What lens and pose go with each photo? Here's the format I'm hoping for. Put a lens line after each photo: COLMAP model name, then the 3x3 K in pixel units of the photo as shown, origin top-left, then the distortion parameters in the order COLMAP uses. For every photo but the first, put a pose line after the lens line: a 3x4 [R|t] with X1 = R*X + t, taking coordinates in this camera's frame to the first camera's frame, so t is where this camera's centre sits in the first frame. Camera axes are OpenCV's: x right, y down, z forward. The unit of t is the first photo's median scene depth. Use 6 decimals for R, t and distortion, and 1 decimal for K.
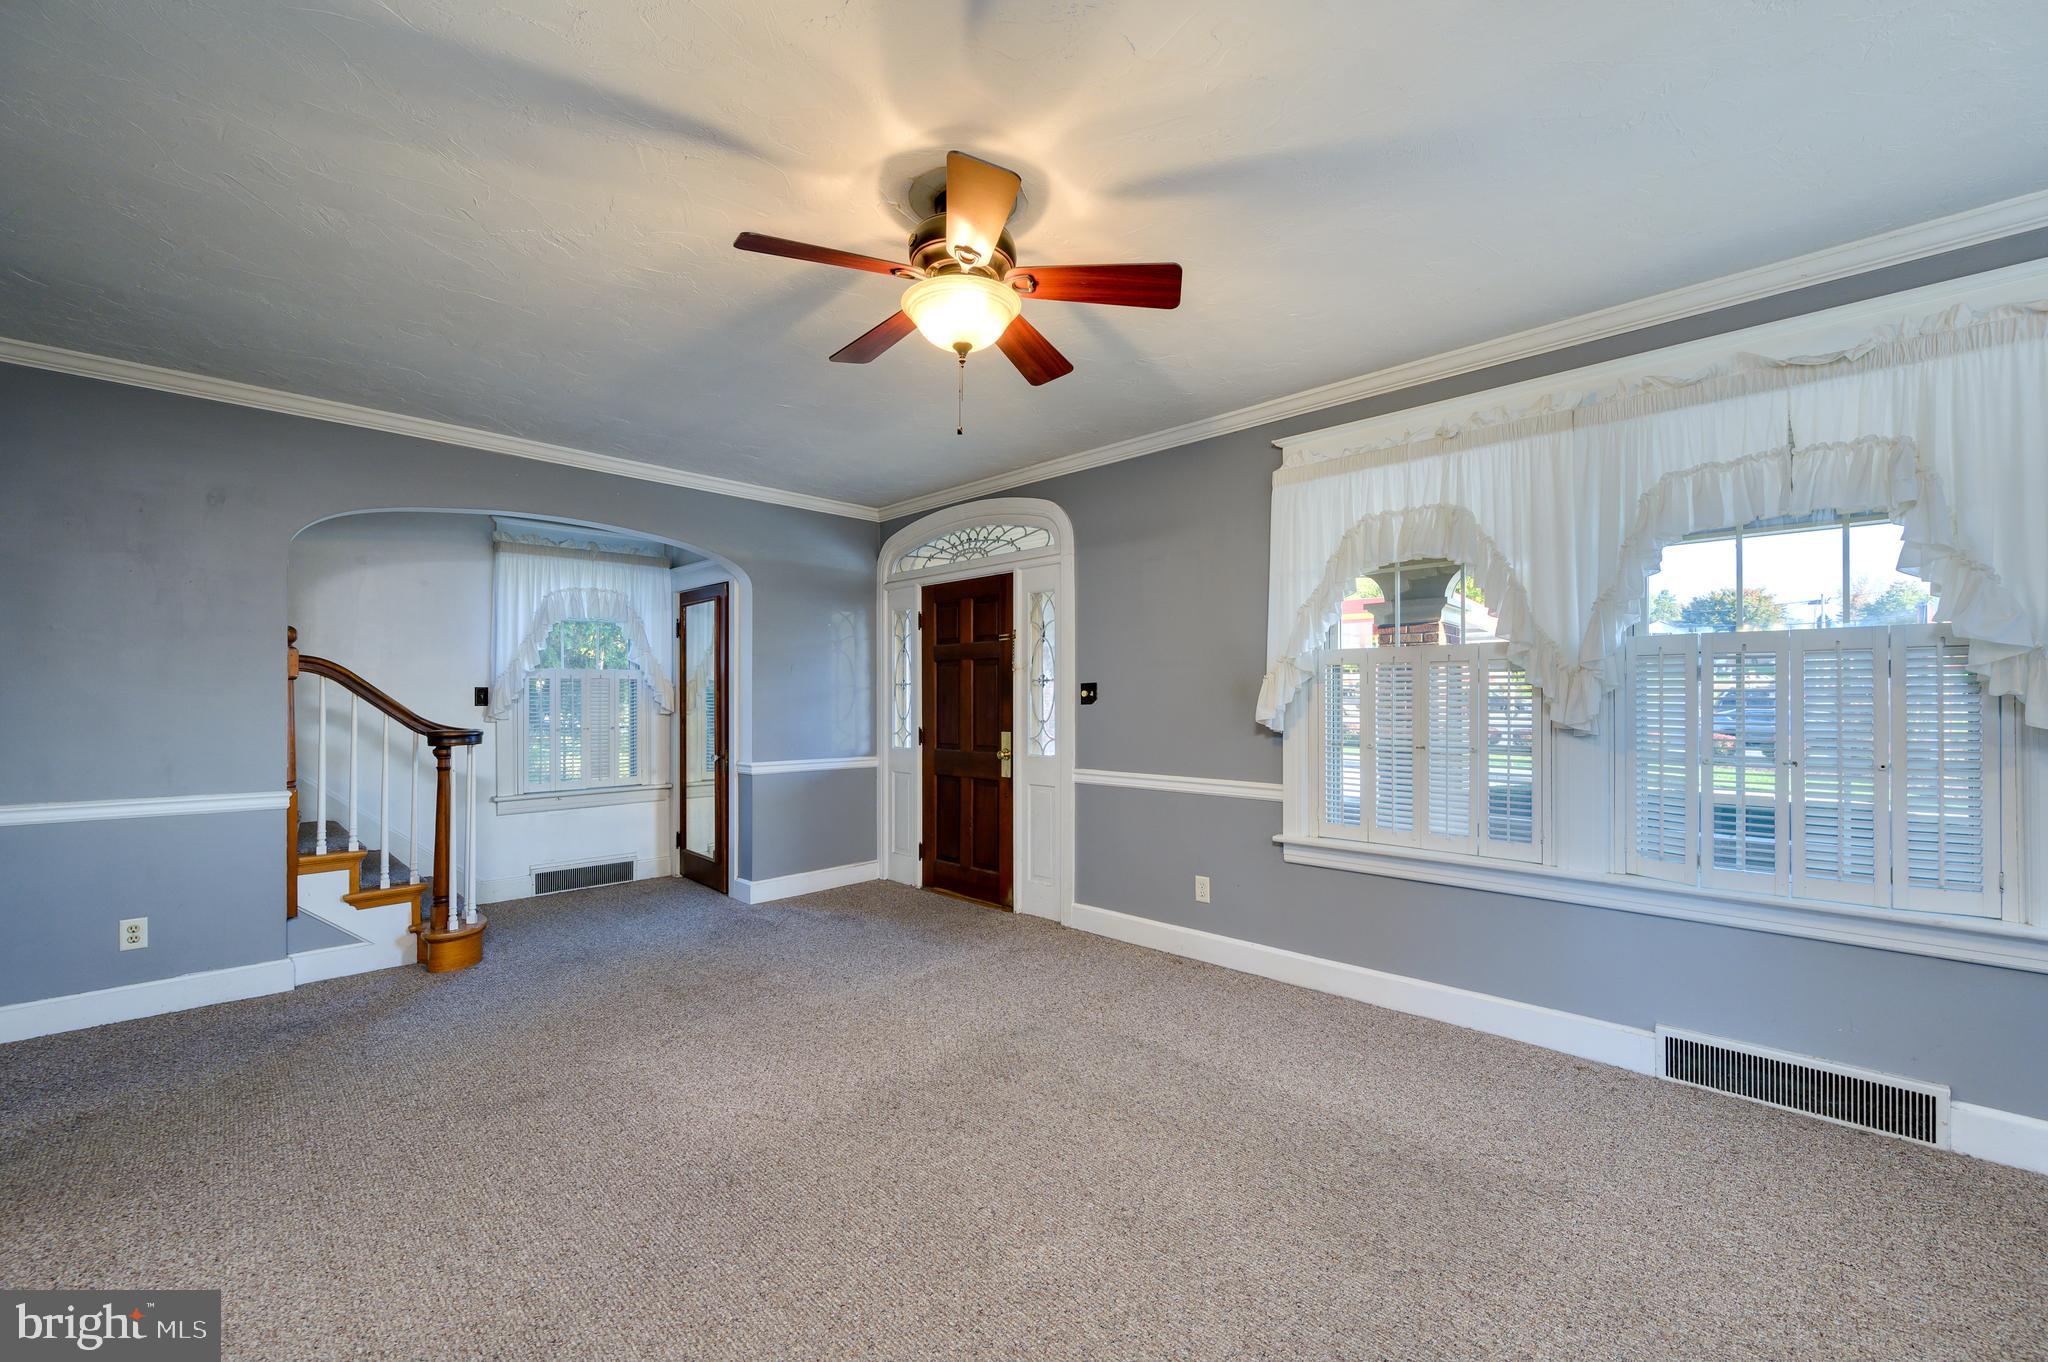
lens RADIAL K [[854.5, 0, 1028.3], [0, 854.5, 697.7], [0, 0, 1]] dist [0.000298, -0.000138]
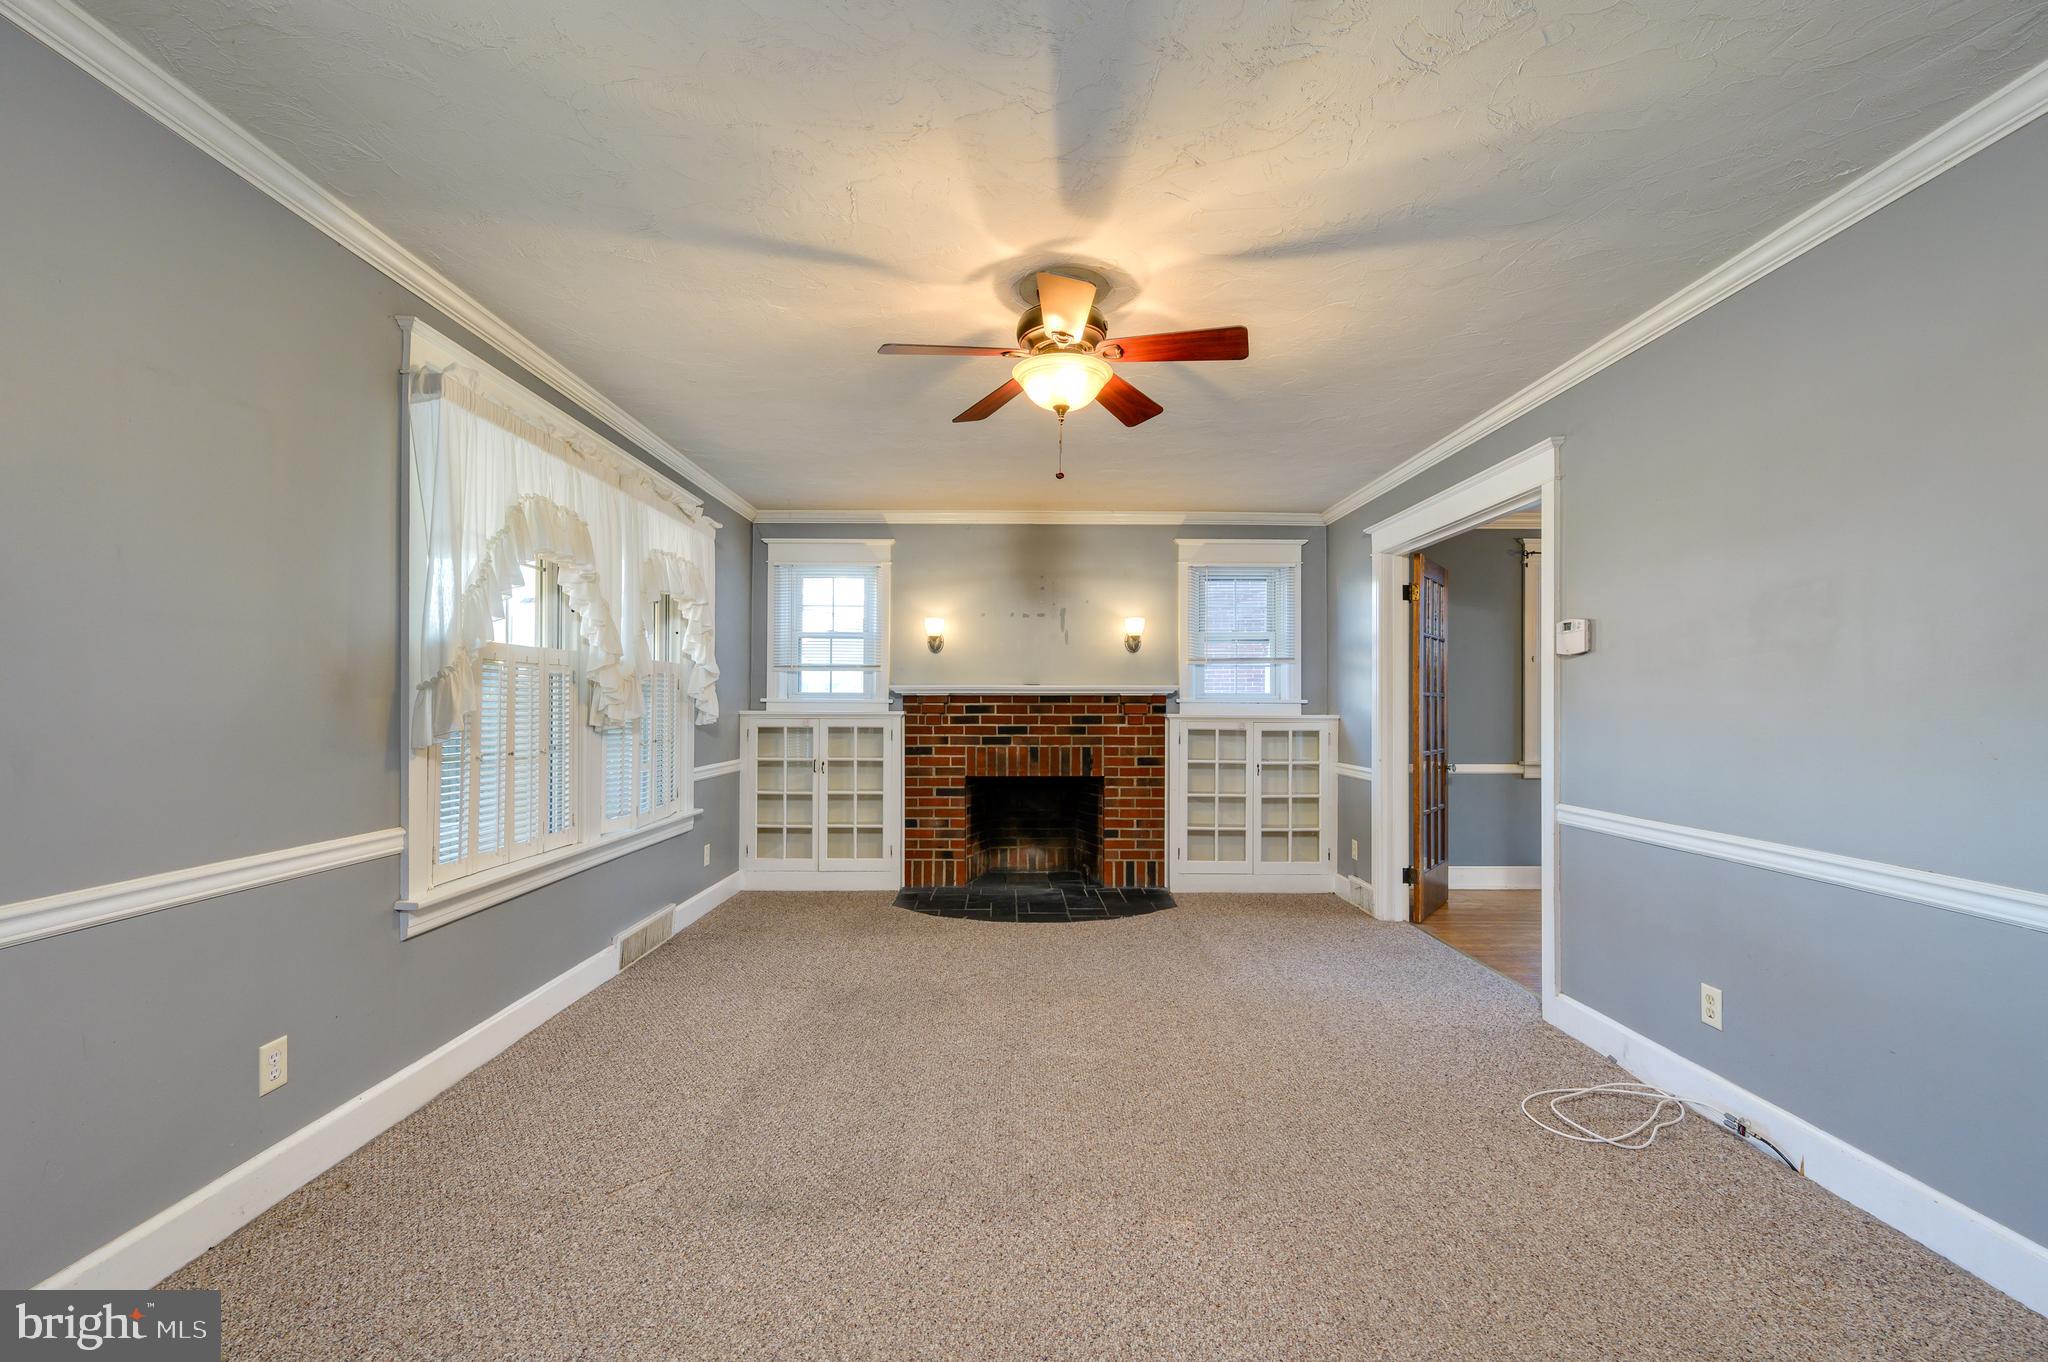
lens RADIAL K [[854.5, 0, 1028.3], [0, 854.5, 697.7], [0, 0, 1]] dist [0.000298, -0.000138]
pose [[-0.714459, -0.001600, 0.699675, -0.580182], [-0.006712, 0.999967, -0.004567, -0.001194], [-0.699645, -0.007959, -0.714447, 1.243503]]
